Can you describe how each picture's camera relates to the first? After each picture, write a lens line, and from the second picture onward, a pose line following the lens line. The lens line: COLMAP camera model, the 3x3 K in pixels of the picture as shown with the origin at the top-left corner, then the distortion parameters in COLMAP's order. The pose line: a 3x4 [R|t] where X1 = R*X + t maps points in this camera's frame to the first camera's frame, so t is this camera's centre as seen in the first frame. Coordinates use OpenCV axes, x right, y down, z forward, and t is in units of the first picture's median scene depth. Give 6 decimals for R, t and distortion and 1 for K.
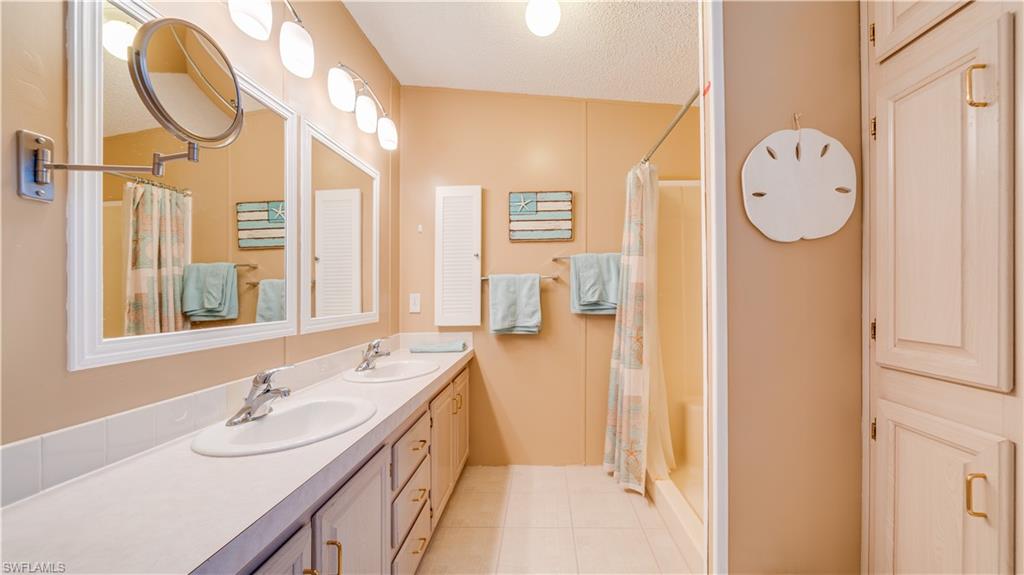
lens RADIAL K [[394.9, 0, 514.2], [0, 394.9, 290.4], [0, 0, 1]] dist [0.002080, 0.000011]
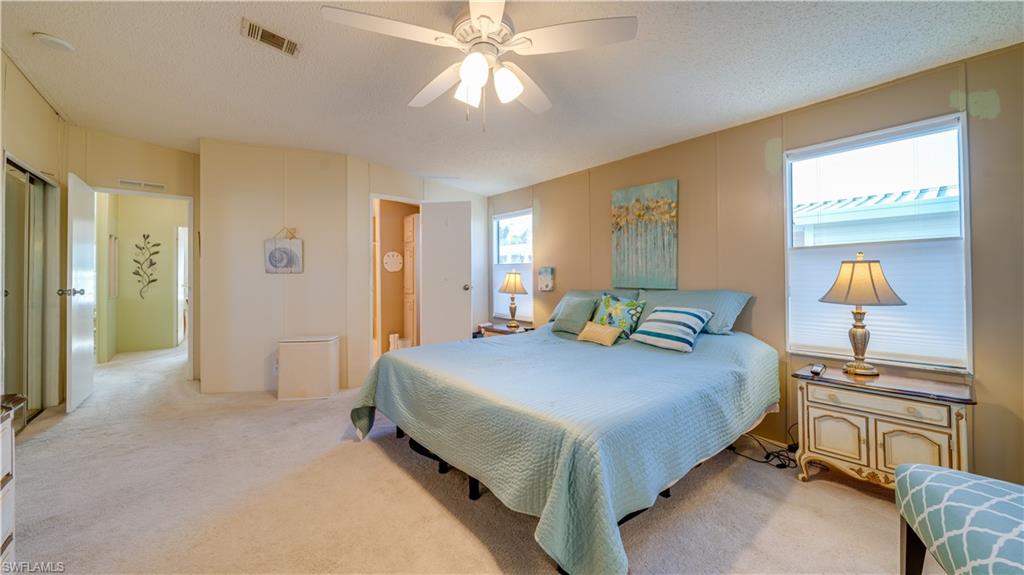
lens RADIAL K [[394.9, 0, 506.7], [0, 394.9, 280.6], [0, 0, 1]] dist [0.002080, 0.000011]
pose [[0.747346, 0.009924, 0.664361, -1.812476], [-0.005370, 0.999946, -0.008896, 0.041581], [-0.664414, 0.003081, 0.747359, -4.295854]]
